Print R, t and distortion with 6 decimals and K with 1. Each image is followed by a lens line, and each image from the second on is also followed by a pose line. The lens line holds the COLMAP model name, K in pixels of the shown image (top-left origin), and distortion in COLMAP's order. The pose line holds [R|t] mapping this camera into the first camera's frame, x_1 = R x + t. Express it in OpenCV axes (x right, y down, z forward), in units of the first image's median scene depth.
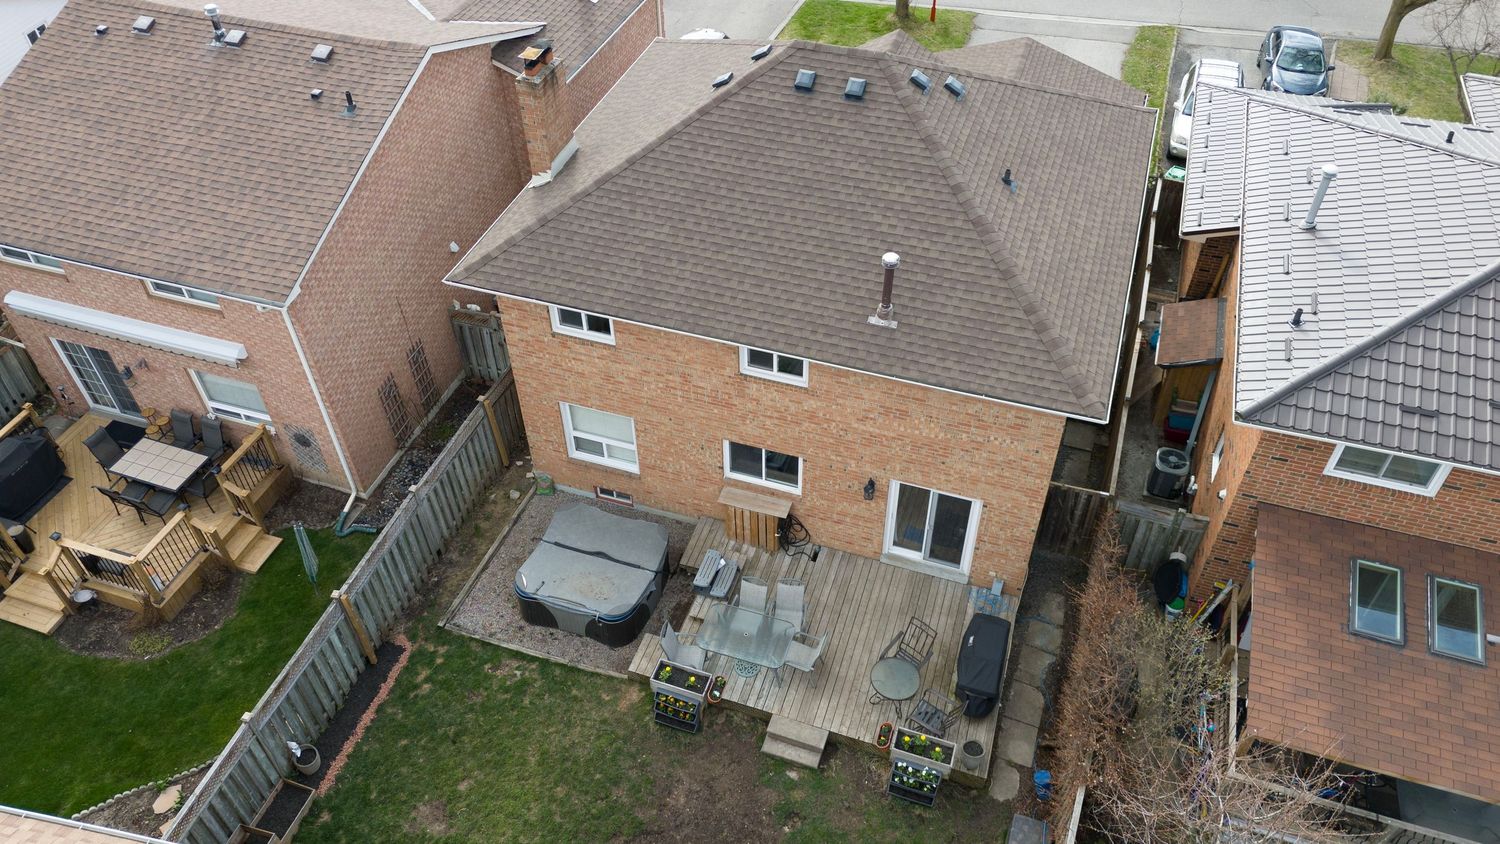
lens RADIAL K [[1100.3, 0, 750.0], [0, 1100.3, 422.0], [0, 0, 1]] dist [0.055495, -0.042032]
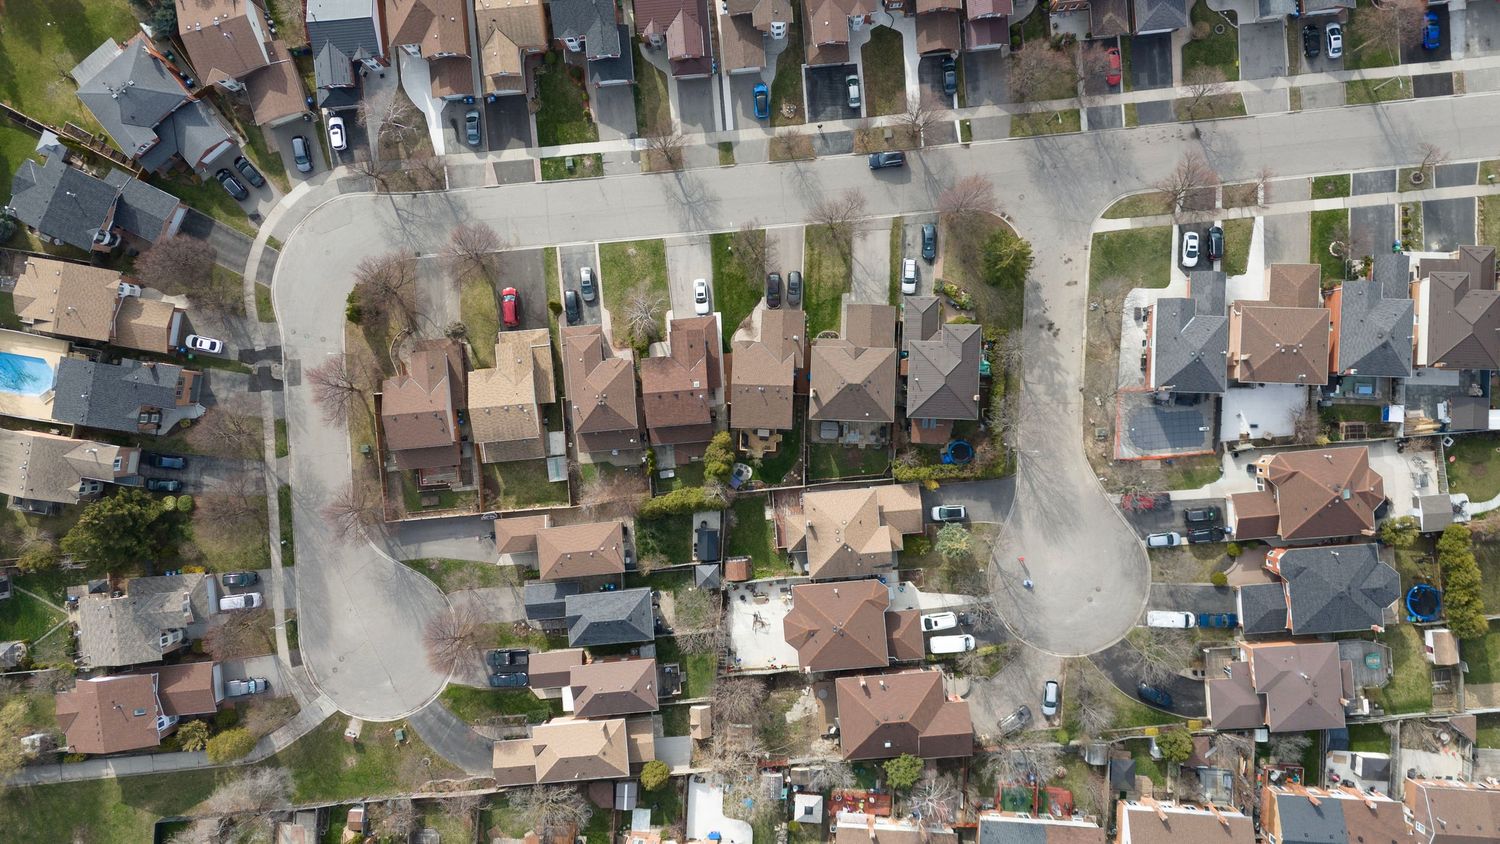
lens RADIAL K [[1094.9, 0, 750.0], [0, 1094.9, 422.0], [0, 0, 1]] dist [0.071120, -0.062641]
pose [[0.956606, -0.290668, -0.020430, -0.494314], [0.216009, 0.660346, 0.719224, -5.381811], [-0.195565, -0.692427, 0.694477, -4.010440]]
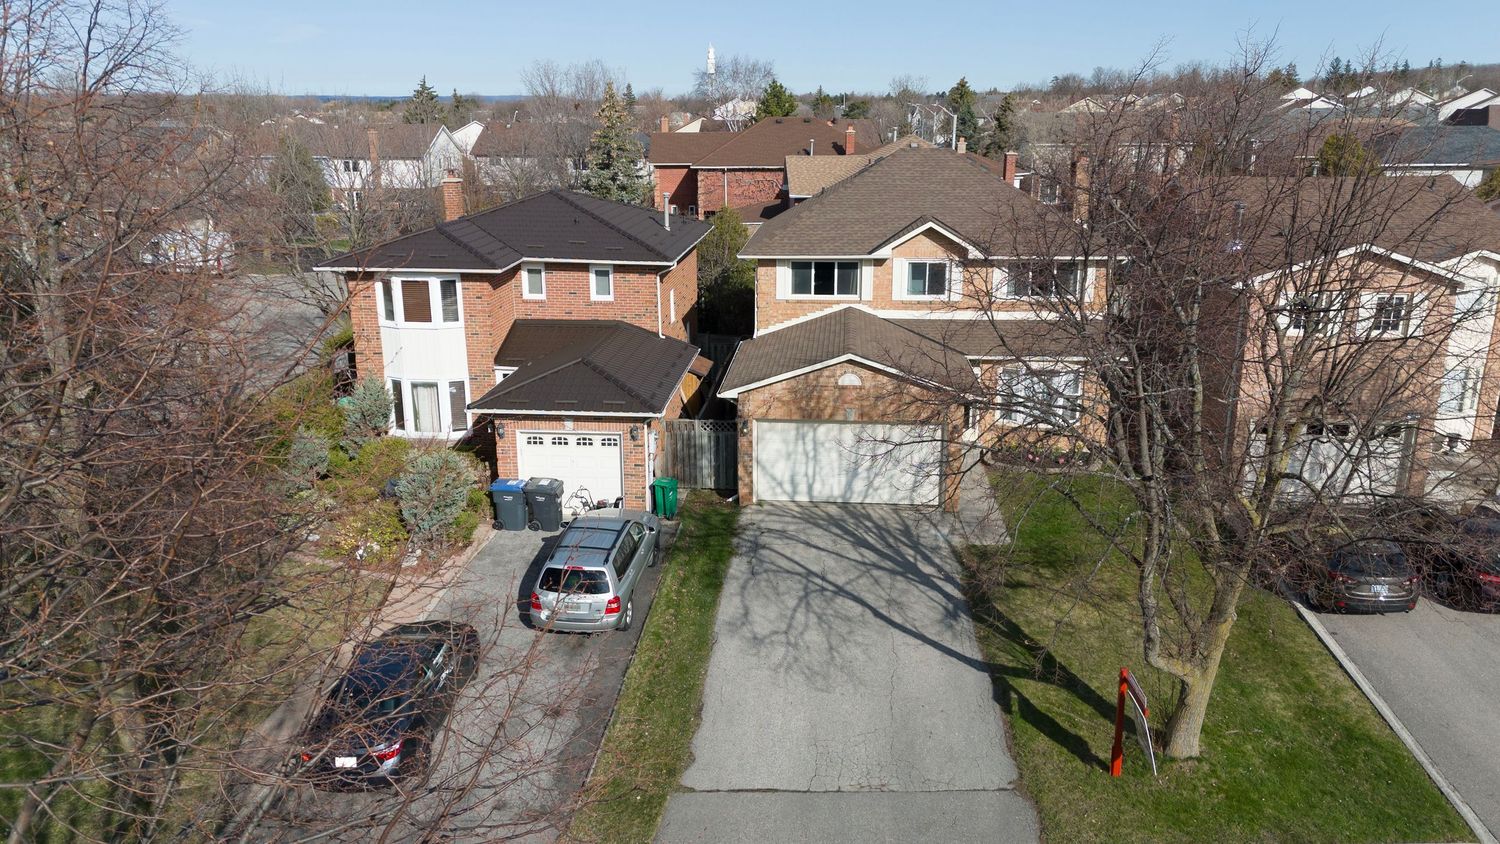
lens RADIAL K [[1094.9, 0, 750.0], [0, 1094.9, 422.0], [0, 0, 1]] dist [0.071120, -0.062641]
pose [[-0.963480, 0.067466, -0.259142, 0.805648], [-0.191250, 0.503988, 0.842270, -1.527044], [0.187429, 0.861071, -0.472680, 2.085333]]
